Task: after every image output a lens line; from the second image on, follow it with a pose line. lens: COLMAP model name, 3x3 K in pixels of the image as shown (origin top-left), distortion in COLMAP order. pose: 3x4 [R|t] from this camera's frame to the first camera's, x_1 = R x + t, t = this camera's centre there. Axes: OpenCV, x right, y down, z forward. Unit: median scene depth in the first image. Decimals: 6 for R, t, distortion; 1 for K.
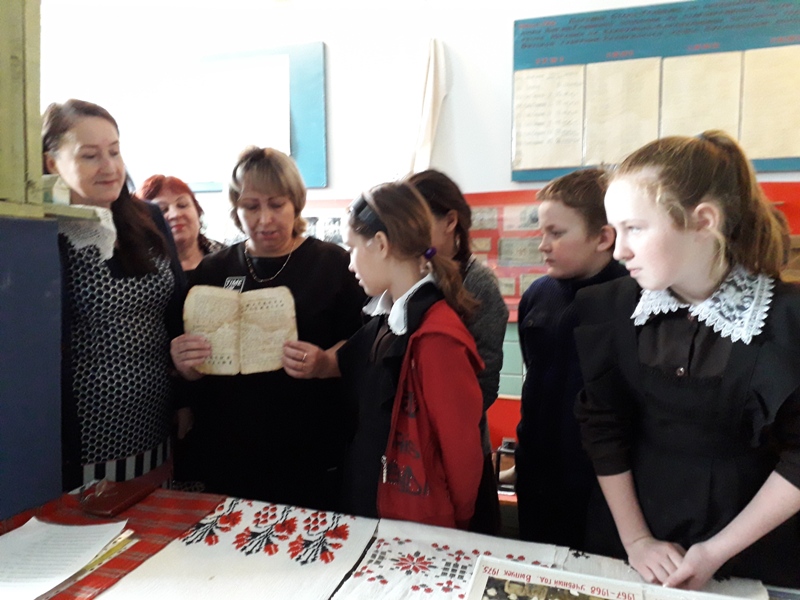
lens RADIAL K [[626.9, 0, 399.4], [0, 626.9, 303.6], [0, 0, 1]] dist [0.045358, -0.081894]
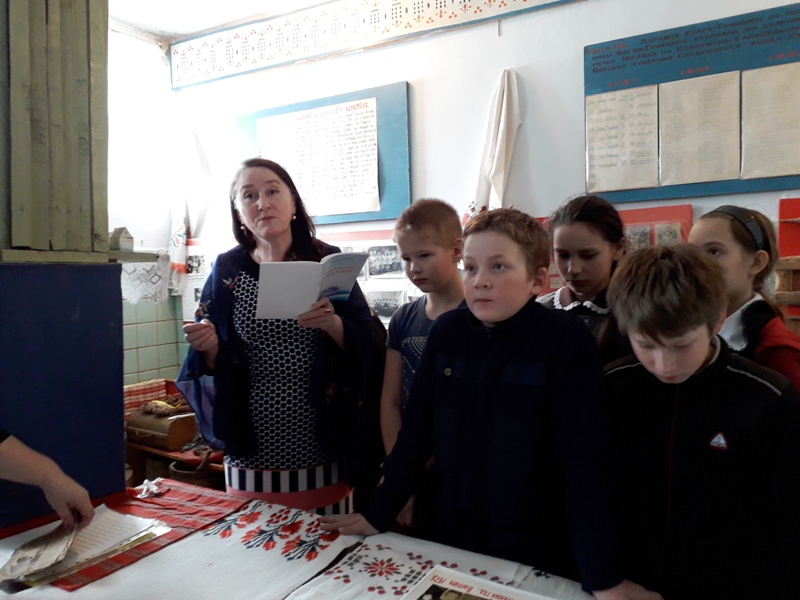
lens RADIAL K [[626.9, 0, 402.4], [0, 626.9, 297.5], [0, 0, 1]] dist [0.045358, -0.081894]
pose [[0.972001, -0.010369, -0.234749, 0.293661], [0.000504, 0.999116, -0.042044, -0.012696], [0.234977, 0.040749, 0.971146, -0.073830]]
